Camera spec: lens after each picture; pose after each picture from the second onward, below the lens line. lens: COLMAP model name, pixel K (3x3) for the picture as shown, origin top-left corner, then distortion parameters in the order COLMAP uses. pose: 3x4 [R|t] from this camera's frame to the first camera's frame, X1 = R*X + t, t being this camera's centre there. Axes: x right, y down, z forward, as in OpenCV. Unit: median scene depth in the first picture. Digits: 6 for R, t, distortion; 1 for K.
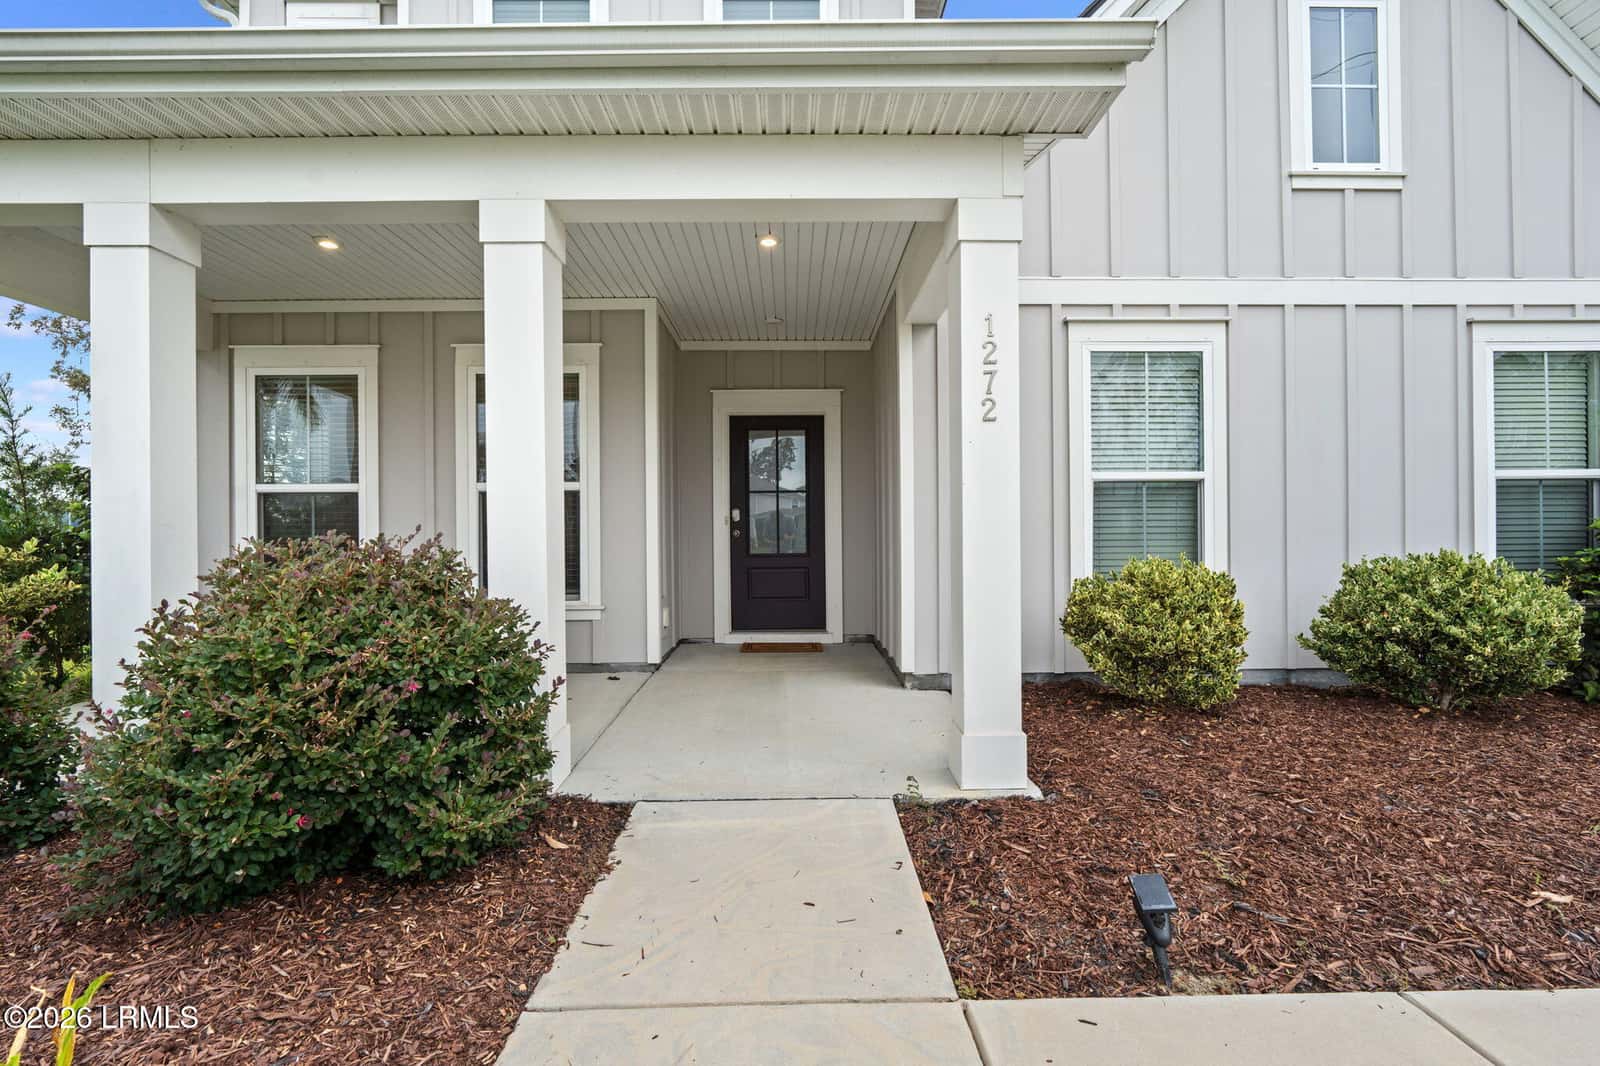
lens RADIAL K [[742.5, 0, 800.0], [0, 742.5, 533.0], [0, 0, 1]] dist [-0.007852, -0.000655]
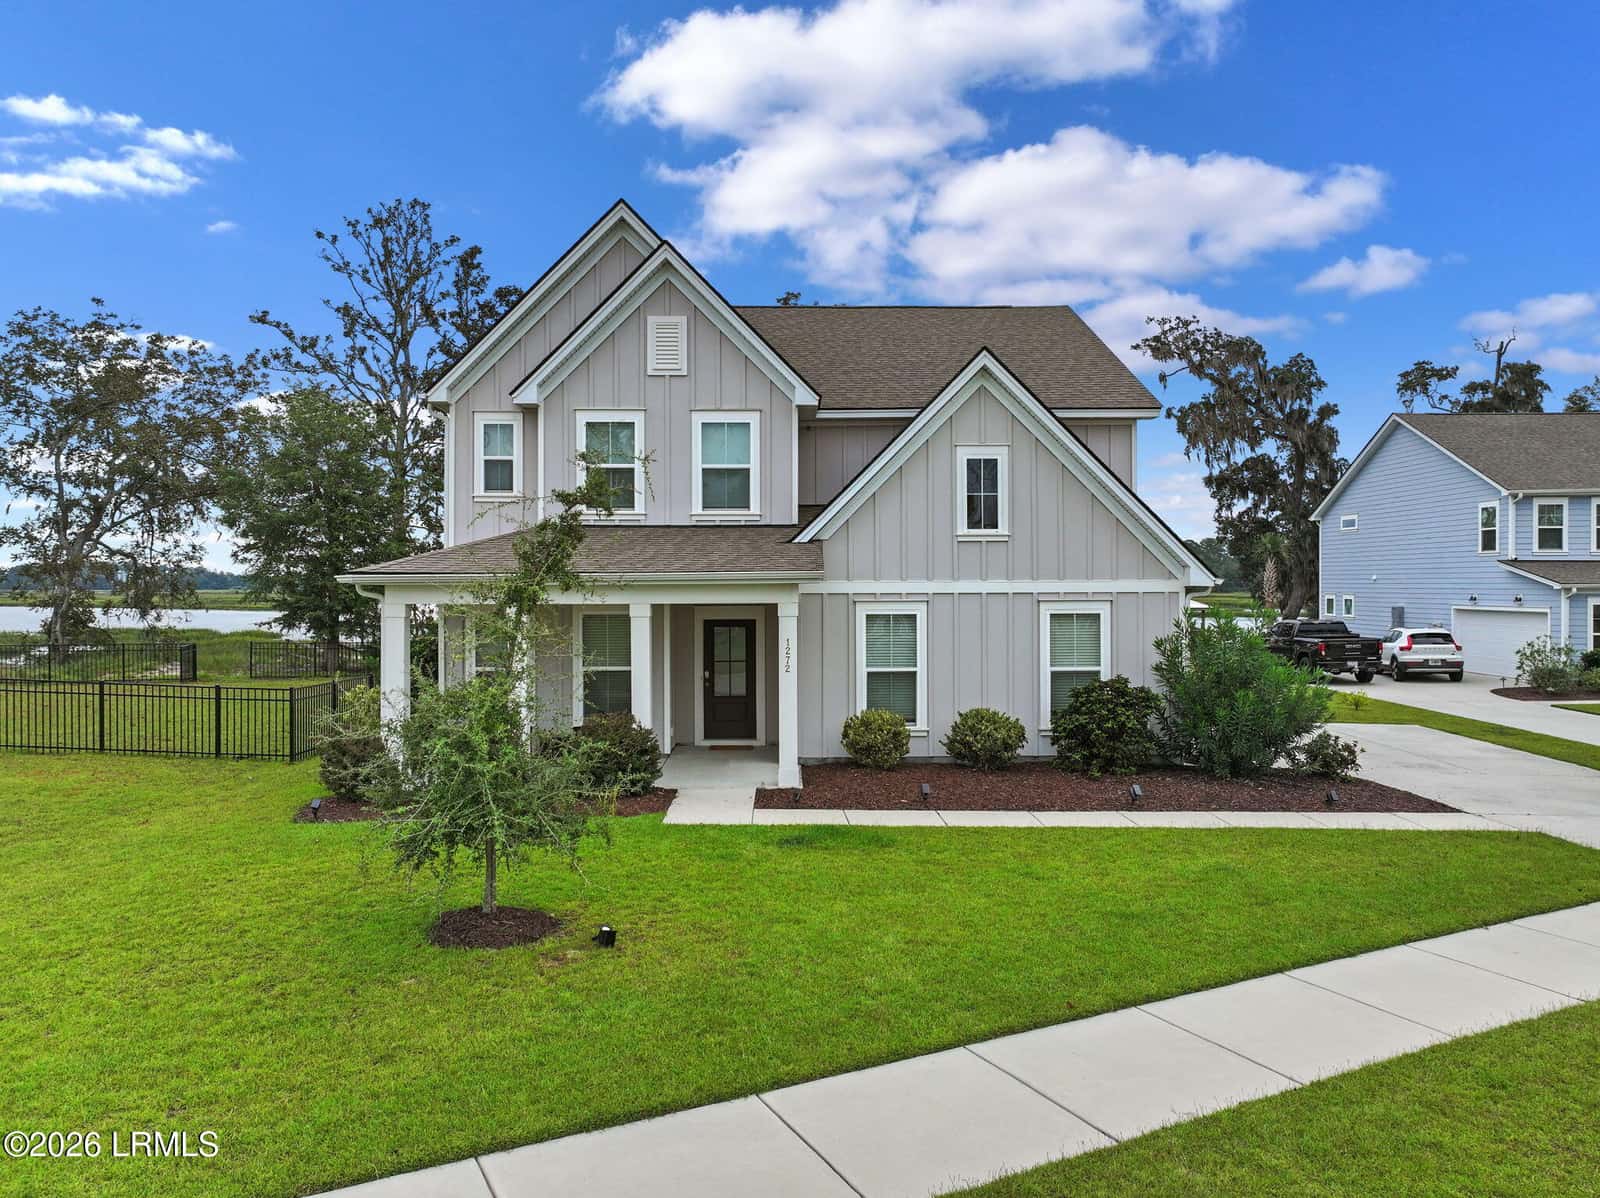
lens RADIAL K [[1195.0, 0, 800.0], [0, 1195.0, 599.0], [0, 0, 1]] dist [0.005742, 0.011960]
pose [[0.999986, 0.005077, 0.001333, 0.185023], [-0.005092, 0.999917, 0.011823, -0.331607], [-0.001273, -0.011830, 0.999929, -2.602229]]
